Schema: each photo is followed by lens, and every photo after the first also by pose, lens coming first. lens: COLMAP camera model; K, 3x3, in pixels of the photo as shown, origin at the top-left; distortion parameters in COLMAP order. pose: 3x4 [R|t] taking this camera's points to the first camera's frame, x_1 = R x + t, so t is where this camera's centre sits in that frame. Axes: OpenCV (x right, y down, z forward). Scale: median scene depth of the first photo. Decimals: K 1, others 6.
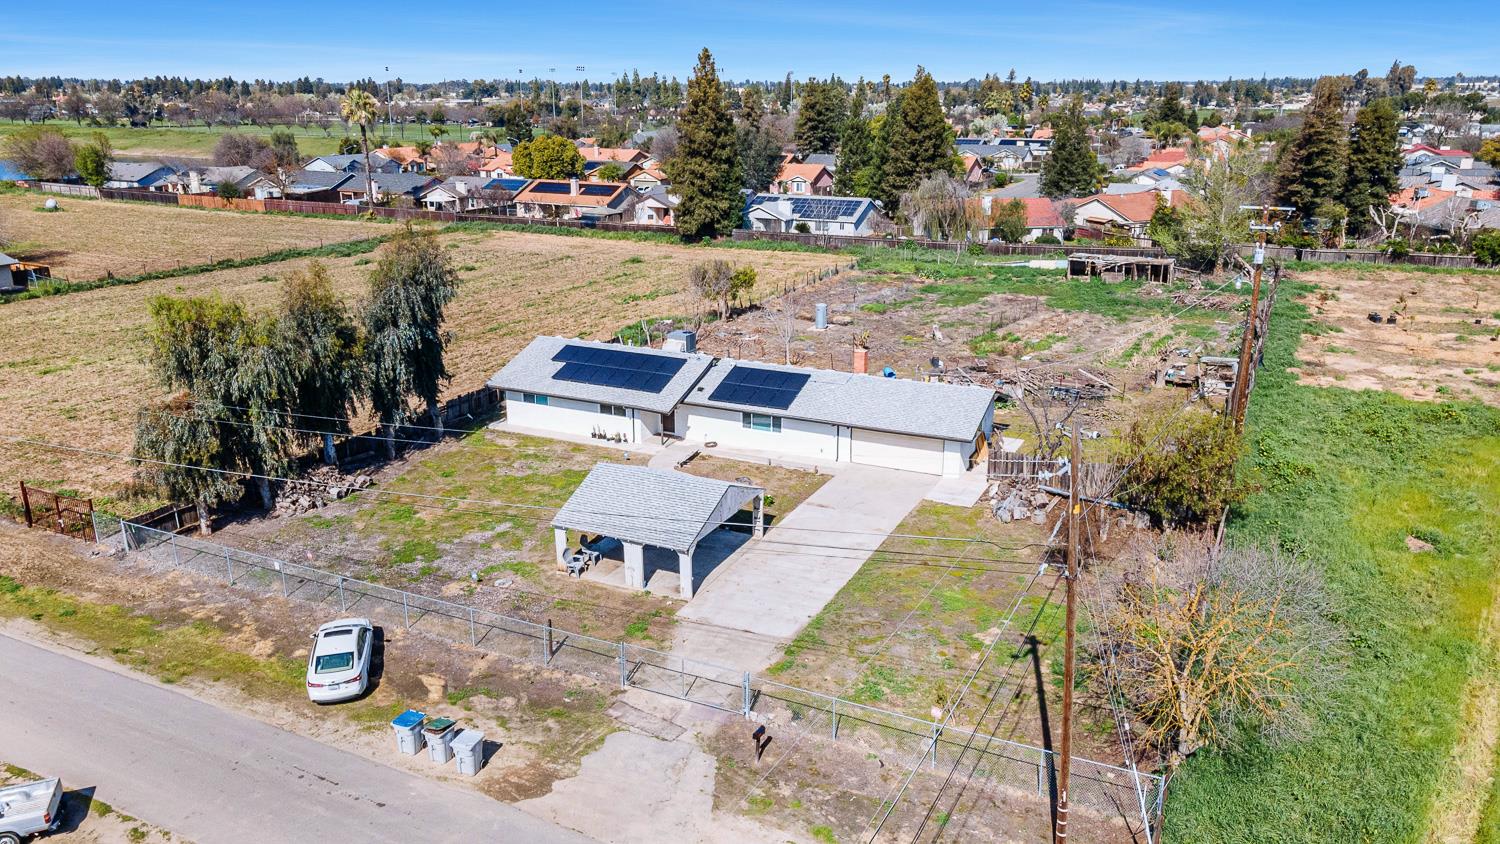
lens RADIAL K [[1095.8, 0, 750.0], [0, 1095.8, 422.0], [0, 0, 1]] dist [0.032825, 0.000690]
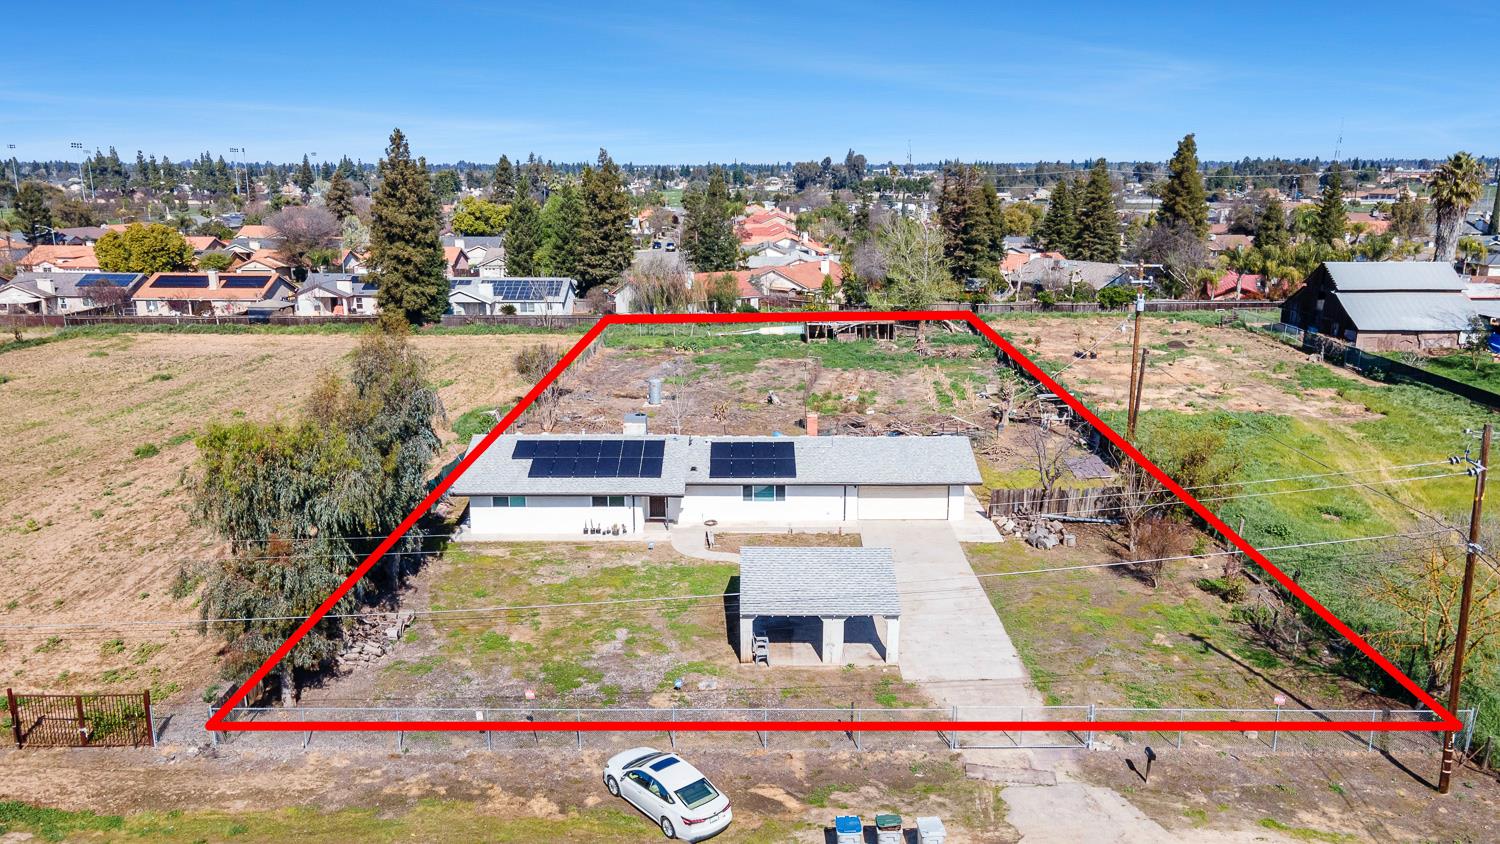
lens RADIAL K [[1095.8, 0, 750.0], [0, 1095.8, 422.0], [0, 0, 1]] dist [0.032825, 0.000690]
pose [[0.900208, -0.098513, 0.424170, -0.223610], [0.127826, 0.990943, -0.041136, -0.013176], [-0.416276, 0.091251, 0.904648, 0.044598]]
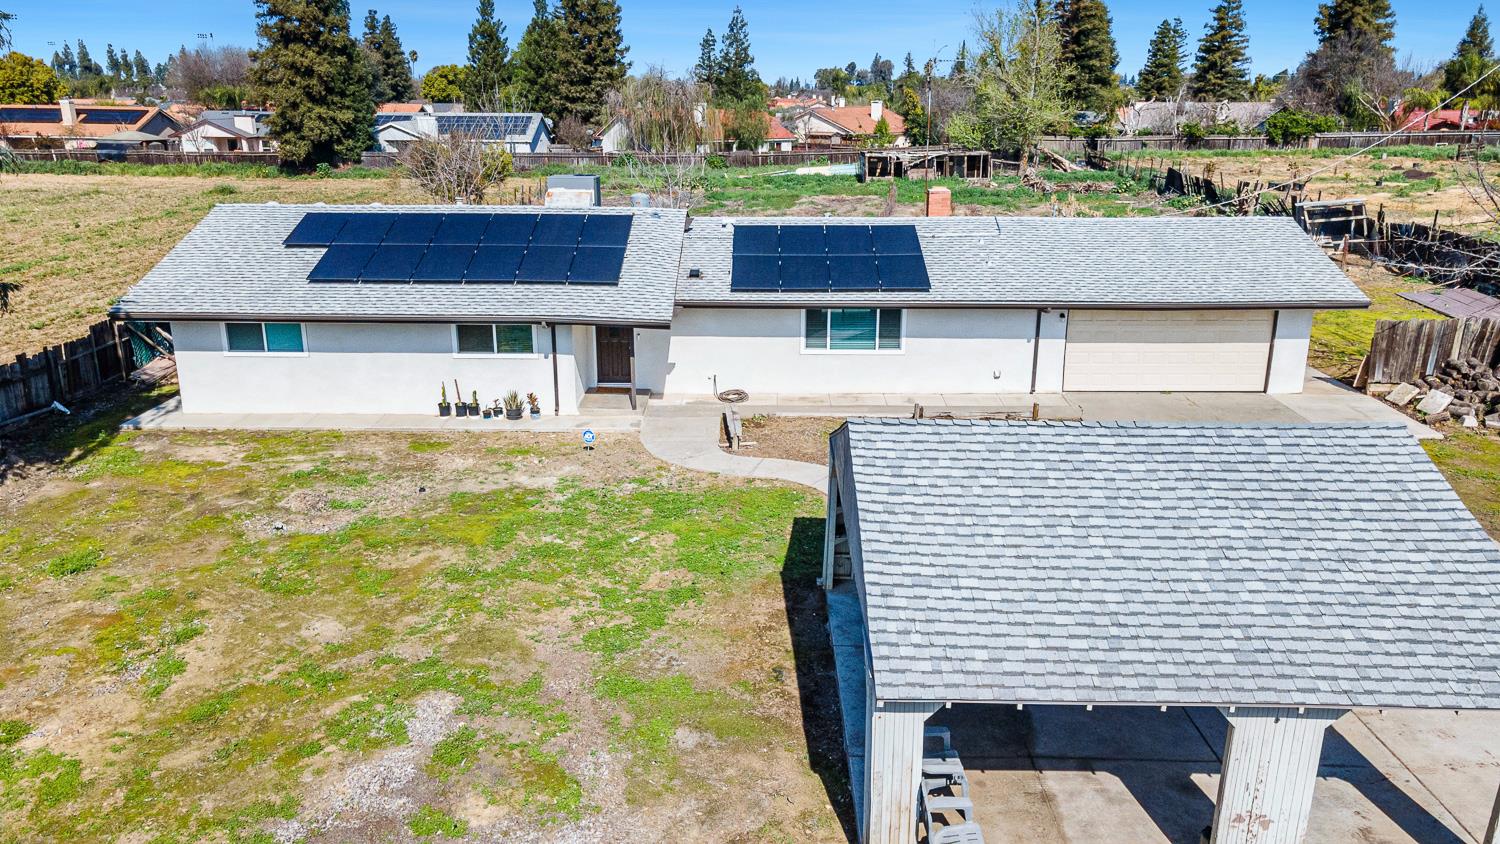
lens RADIAL K [[1095.8, 0, 750.0], [0, 1095.8, 422.0], [0, 0, 1]] dist [-0.000212, 0.063908]
pose [[0.906500, -0.119350, 0.404986, -0.113035], [0.122126, 0.992331, 0.019080, 0.012650], [-0.404158, 0.032163, 0.914124, 0.321005]]
